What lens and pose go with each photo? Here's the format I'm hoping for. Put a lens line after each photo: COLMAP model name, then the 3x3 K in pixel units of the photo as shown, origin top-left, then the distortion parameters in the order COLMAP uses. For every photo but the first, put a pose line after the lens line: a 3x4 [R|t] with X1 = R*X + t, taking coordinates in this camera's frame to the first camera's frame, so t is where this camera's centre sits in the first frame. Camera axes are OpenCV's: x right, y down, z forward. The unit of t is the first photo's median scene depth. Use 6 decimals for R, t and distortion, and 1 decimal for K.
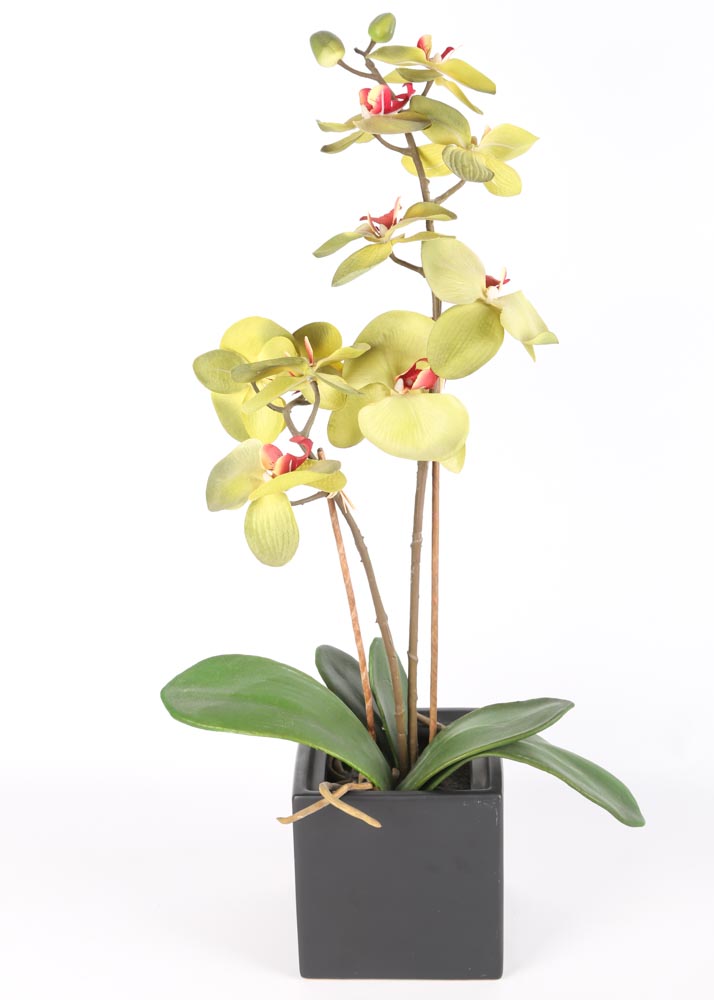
lens RADIAL K [[1860.6, 0, 358.2], [0, 1860.6, 501.5], [0, 0, 1]] dist [0.194543, 0.000000]
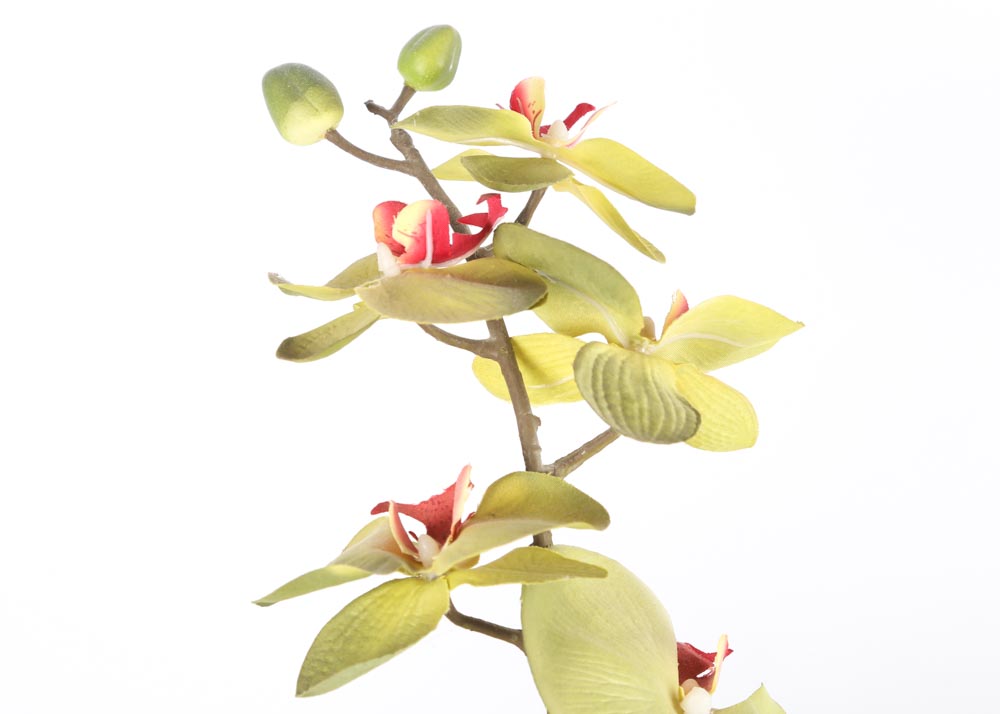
lens RADIAL K [[2340.0, 0, 495.7], [0, 2340.0, 352.4], [0, 0, 1]] dist [0.172969, 0.000000]
pose [[0.999278, 0.009211, 0.036871, 0.008828], [-0.005744, 0.995645, -0.093047, -0.137971], [-0.037568, 0.092768, 0.994979, 0.481695]]
